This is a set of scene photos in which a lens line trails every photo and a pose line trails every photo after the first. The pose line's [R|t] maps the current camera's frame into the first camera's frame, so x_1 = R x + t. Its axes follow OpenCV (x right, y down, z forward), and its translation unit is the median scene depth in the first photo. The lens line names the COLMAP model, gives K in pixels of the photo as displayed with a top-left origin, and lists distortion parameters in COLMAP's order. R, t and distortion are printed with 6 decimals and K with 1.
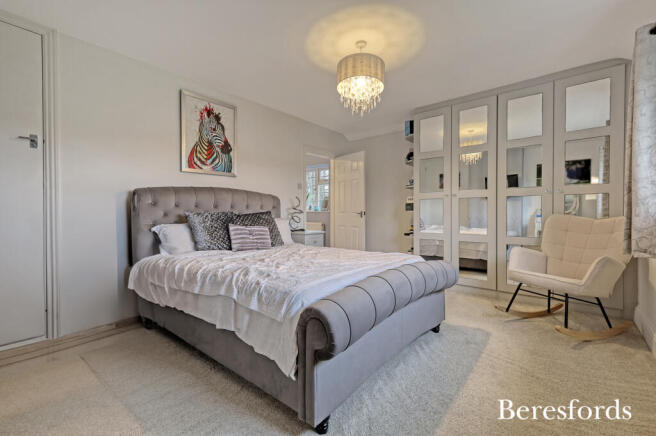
lens RADIAL K [[286.0, 0, 327.5], [0, 286.0, 216.7], [0, 0, 1]] dist [0.000536, -0.000229]
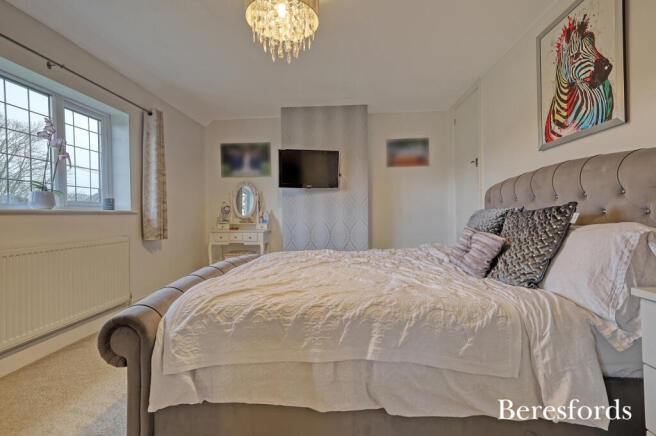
lens RADIAL K [[286.0, 0, 327.4], [0, 286.0, 215.0], [0, 0, 1]] dist [0.000536, -0.000229]
pose [[-0.819713, 0.010020, -0.572687, 0.305465], [-0.001843, 0.999796, 0.020130, -0.011845], [0.572772, 0.017556, -0.819527, 1.176948]]
